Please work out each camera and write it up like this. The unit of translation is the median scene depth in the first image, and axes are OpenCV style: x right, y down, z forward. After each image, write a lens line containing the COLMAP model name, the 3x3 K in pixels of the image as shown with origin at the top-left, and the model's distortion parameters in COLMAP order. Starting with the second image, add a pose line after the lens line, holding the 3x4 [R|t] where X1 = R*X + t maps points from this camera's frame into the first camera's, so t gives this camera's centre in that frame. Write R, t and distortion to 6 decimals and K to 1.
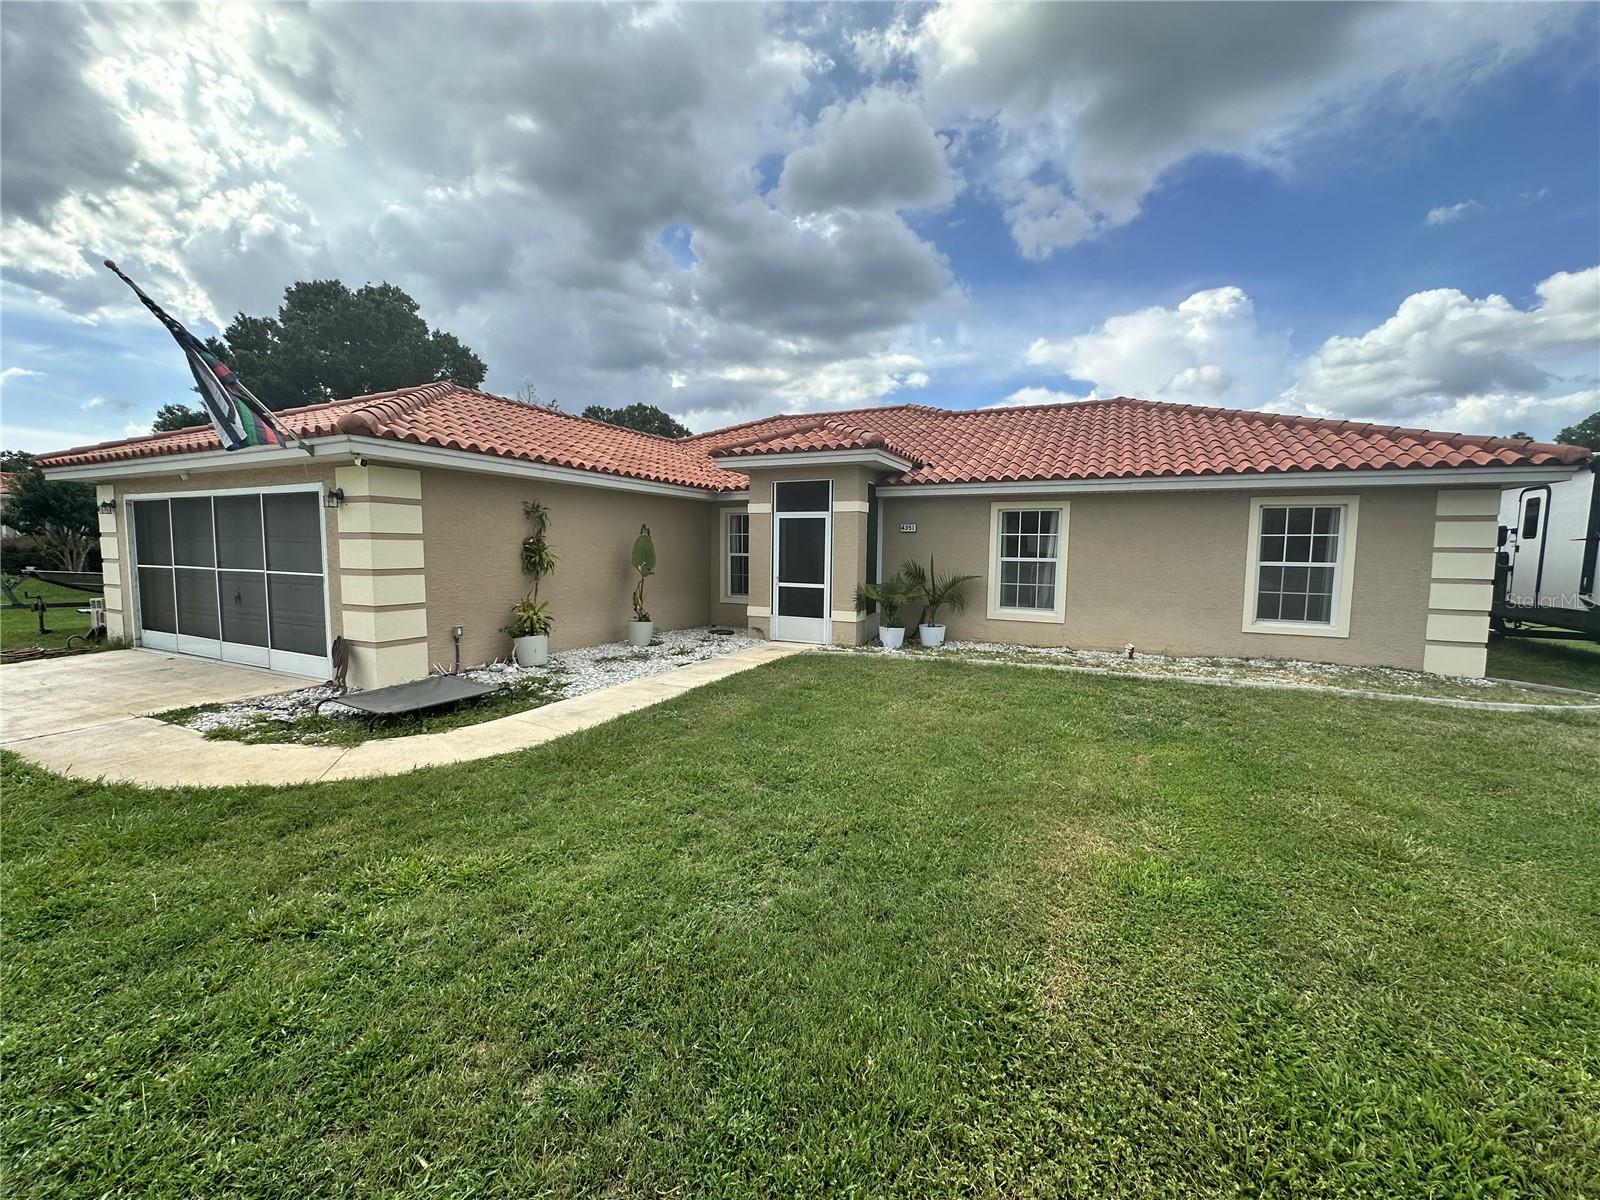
lens RADIAL K [[638.0, 0, 800.0], [0, 638.0, 600.0], [0, 0, 1]] dist [-0.006265, 0.000232]
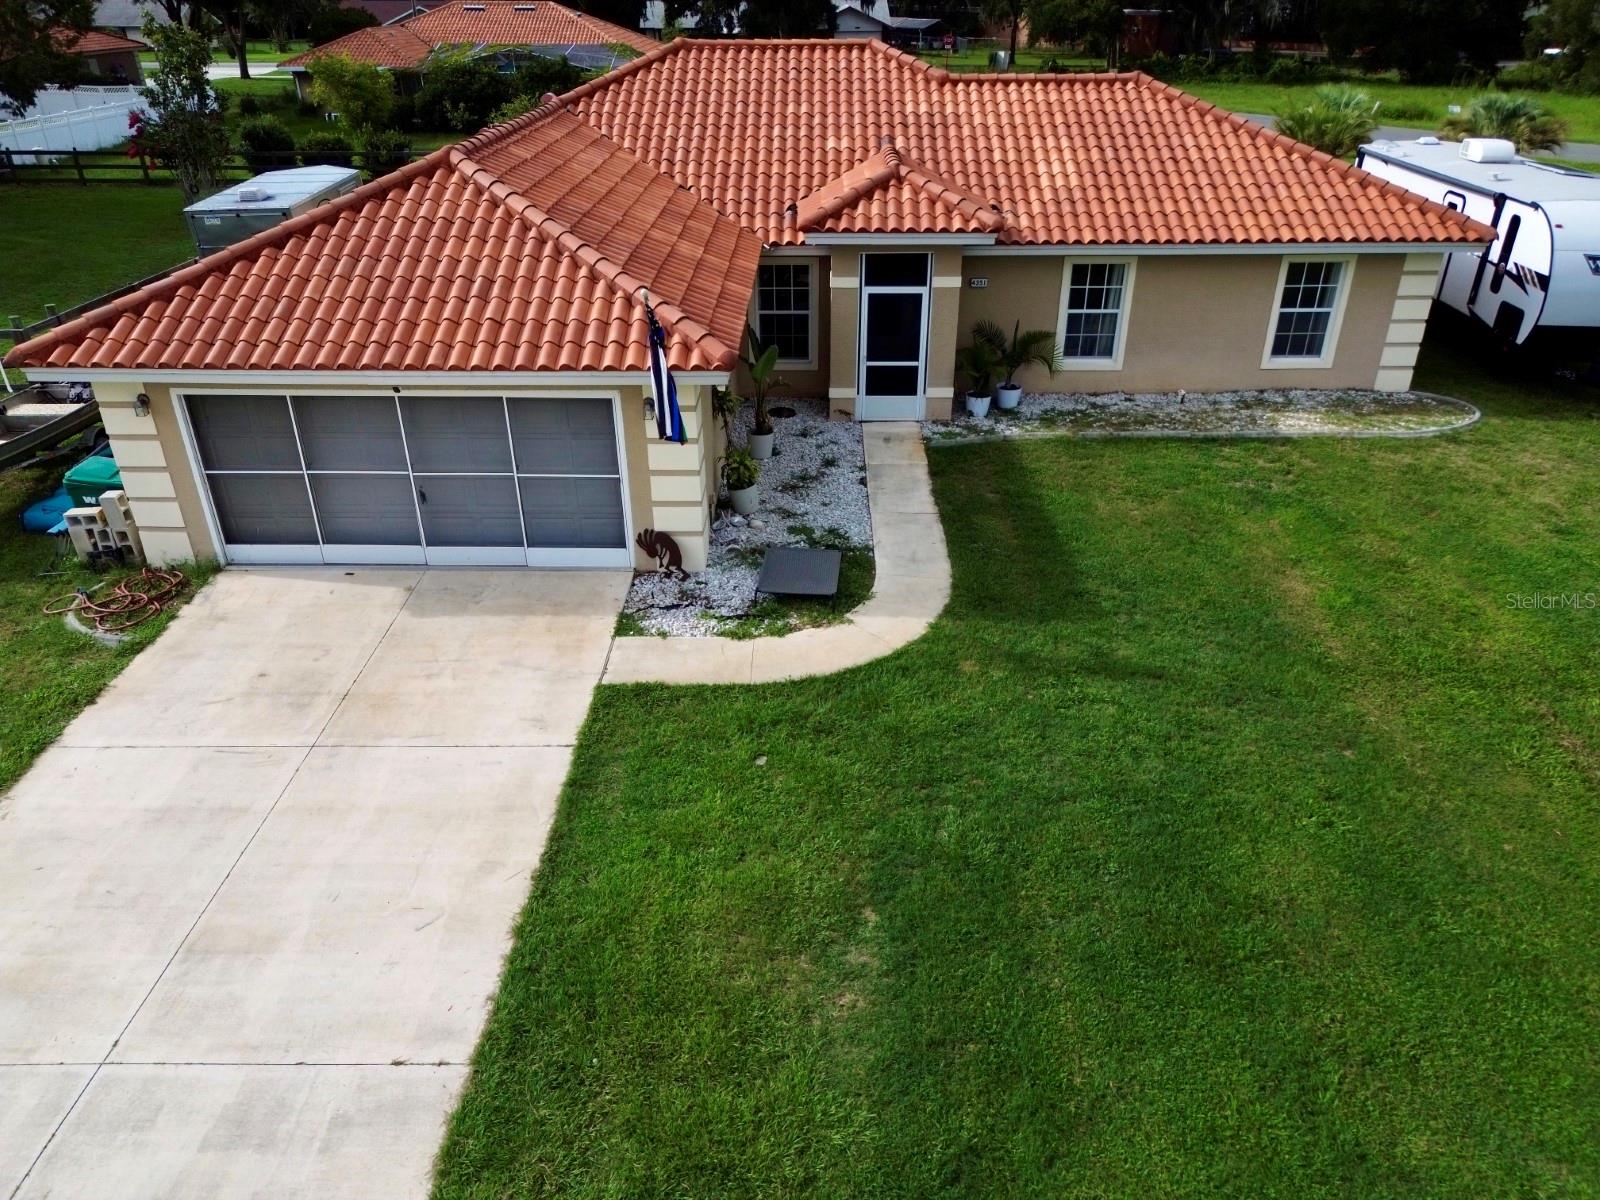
lens RADIAL K [[1121.4, 0, 803.9], [0, 1121.4, 602.8], [0, 0, 1]] dist [0.065416, -0.058116]
pose [[0.906196, -0.215470, 0.363843, -0.832562], [0.047290, 0.906680, 0.419159, -0.422744], [-0.420205, -0.362635, 0.831820, -0.503369]]
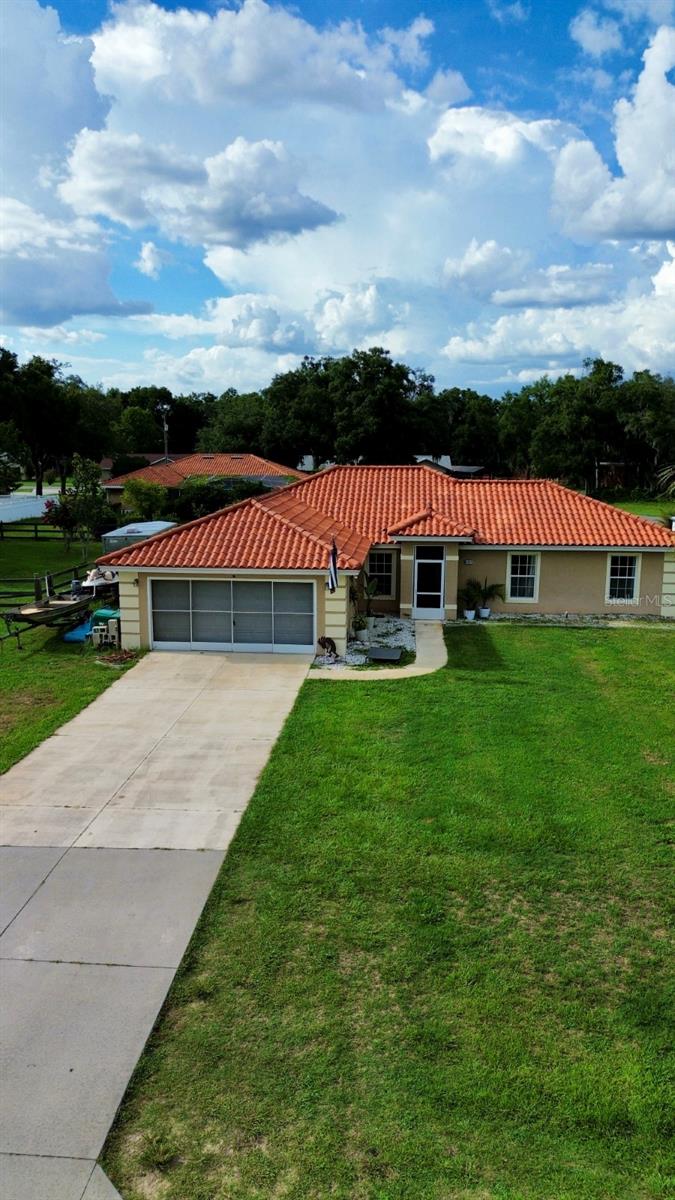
lens RADIAL K [[847.5, 0, 337.5], [0, 847.5, 600.0], [0, 0, 1]] dist [0.117148, -0.001289]
pose [[0.934258, -0.072020, 0.349249, -1.306892], [0.035958, 0.993427, 0.108670, -0.328252], [-0.354780, -0.088968, 0.930707, -1.579402]]
